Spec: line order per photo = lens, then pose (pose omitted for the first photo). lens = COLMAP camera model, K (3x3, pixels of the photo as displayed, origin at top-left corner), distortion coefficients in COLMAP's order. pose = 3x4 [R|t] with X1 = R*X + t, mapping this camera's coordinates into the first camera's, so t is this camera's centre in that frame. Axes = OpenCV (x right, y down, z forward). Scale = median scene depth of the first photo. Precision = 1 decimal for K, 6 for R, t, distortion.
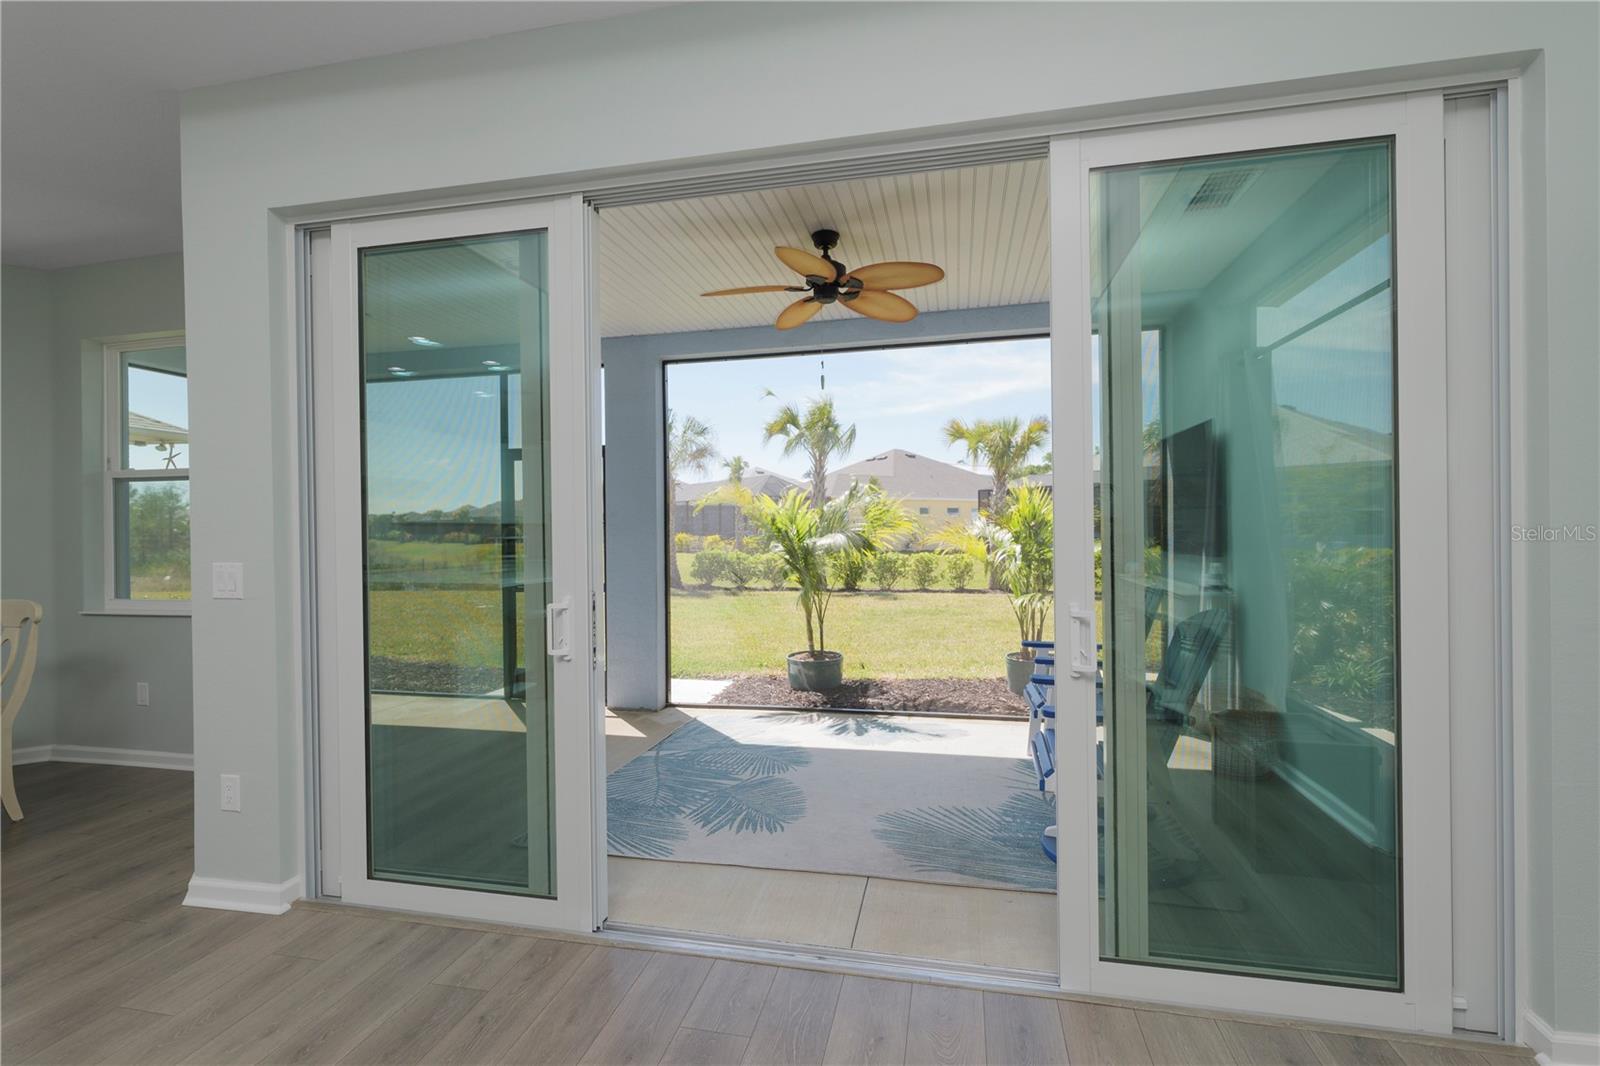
lens RADIAL K [[722.1, 0, 800.0], [0, 722.1, 533.0], [0, 0, 1]] dist [-0.000195, -0.000001]
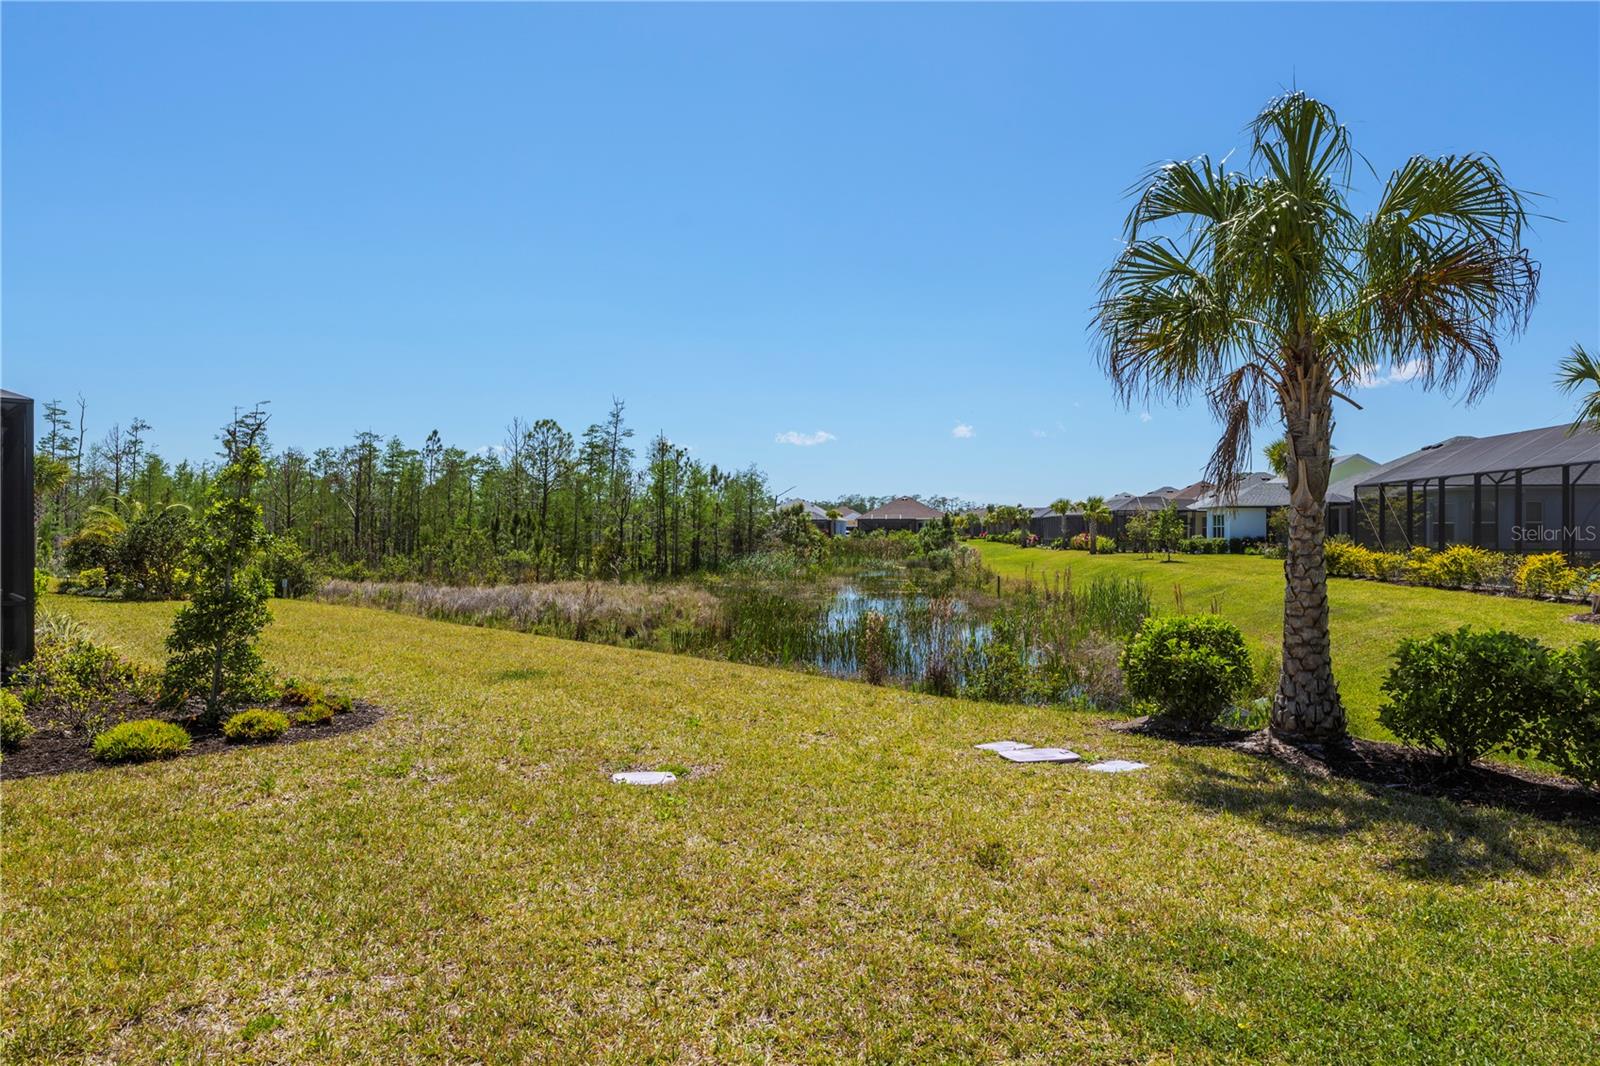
lens RADIAL K [[1068.1, 0, 801.0], [0, 1068.1, 521.8], [0, 0, 1]] dist [-0.003584, 0.000381]
pose [[0.733684, 0.007391, -0.679451, -0.126369], [-0.015390, 0.999865, -0.005742, -0.030556], [0.679316, 0.014669, 0.733699, 1.785813]]
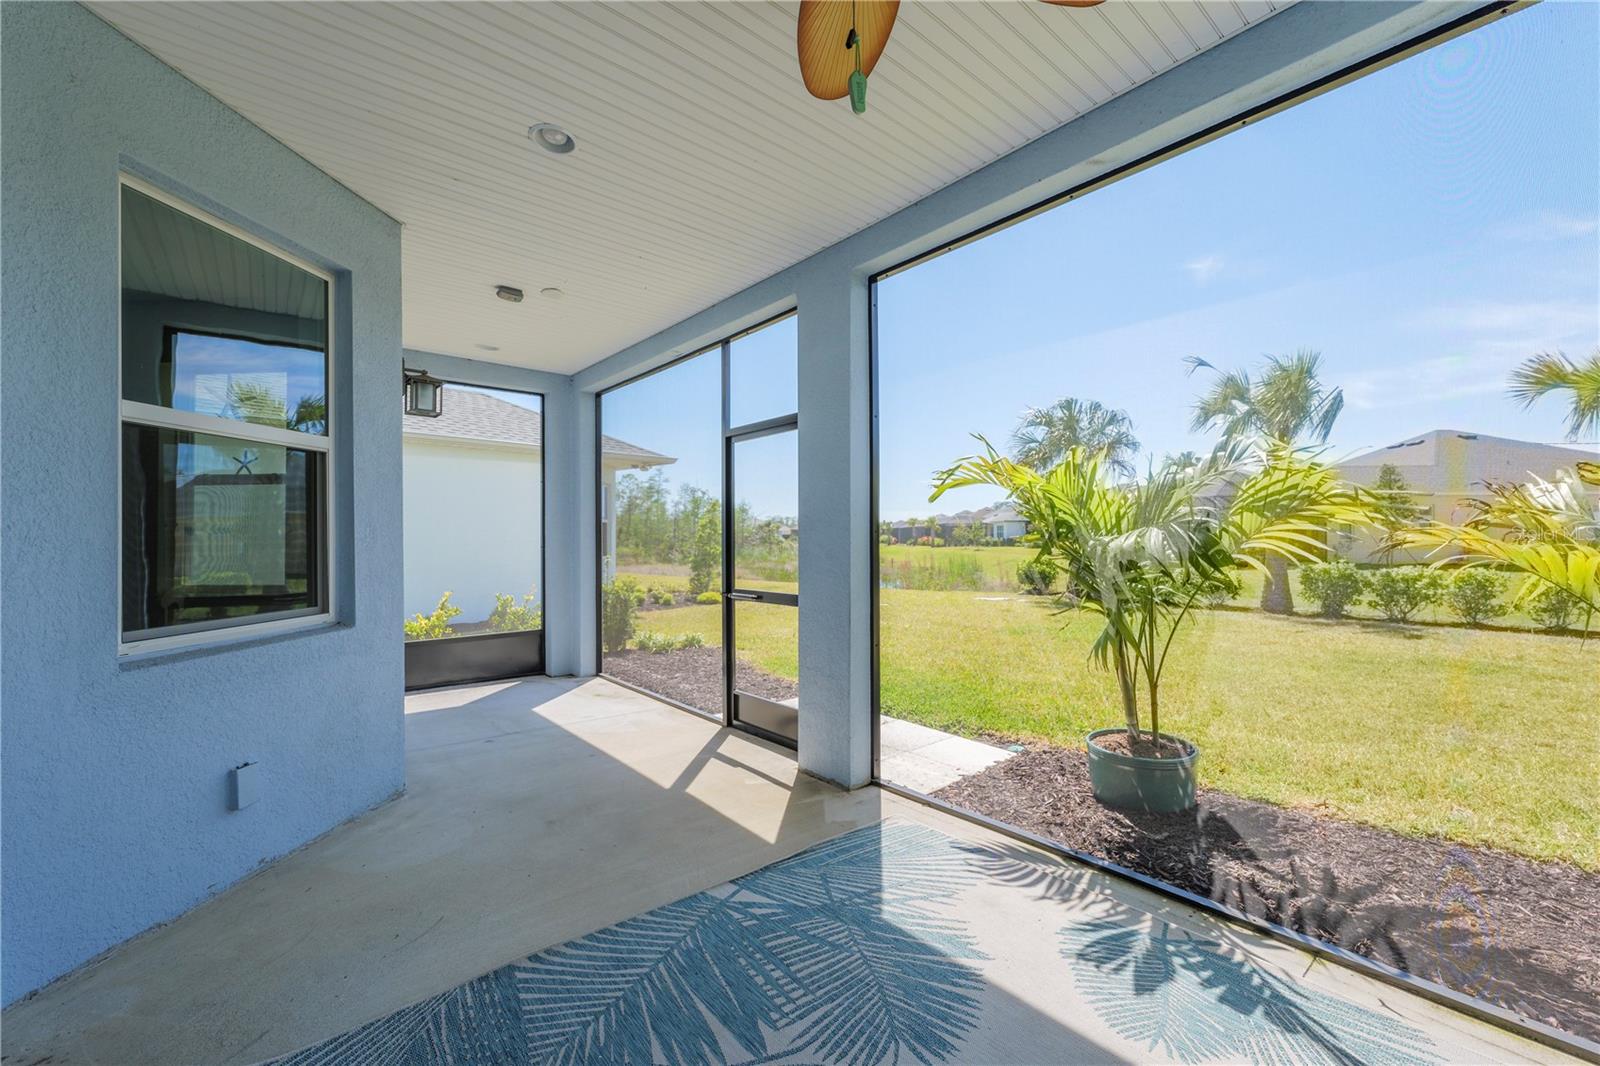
lens RADIAL K [[653.1, 0, 804.9], [0, 653.1, 525.7], [0, 0, 1]] dist [0.001573, 0.000322]
pose [[0.797744, -0.003958, -0.602983, 0.131050], [-0.007633, 0.999832, -0.016661, 0.009520], [0.602948, 0.017894, 0.797580, 0.459496]]
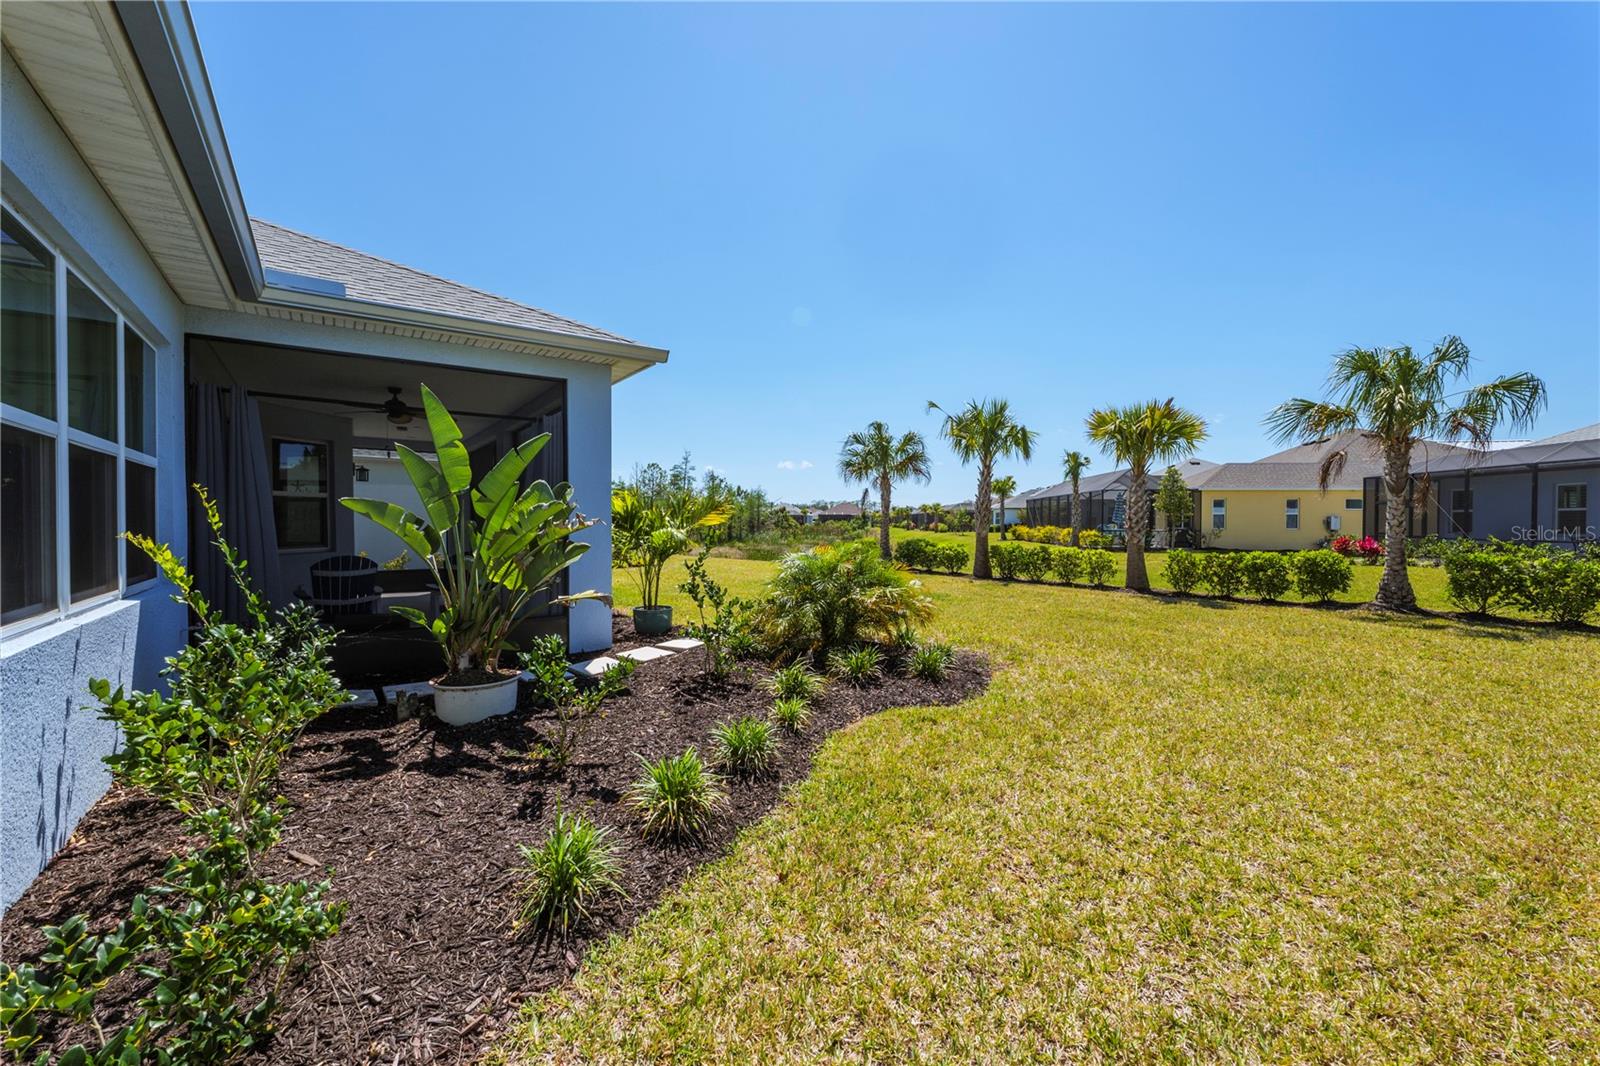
lens RADIAL K [[653.1, 0, 804.9], [0, 653.1, 525.7], [0, 0, 1]] dist [0.001573, 0.000322]
pose [[0.749015, 0.018196, -0.662304, 1.507225], [-0.016812, 0.999823, 0.008456, -0.014841], [0.662340, 0.004801, 0.749188, 0.206267]]
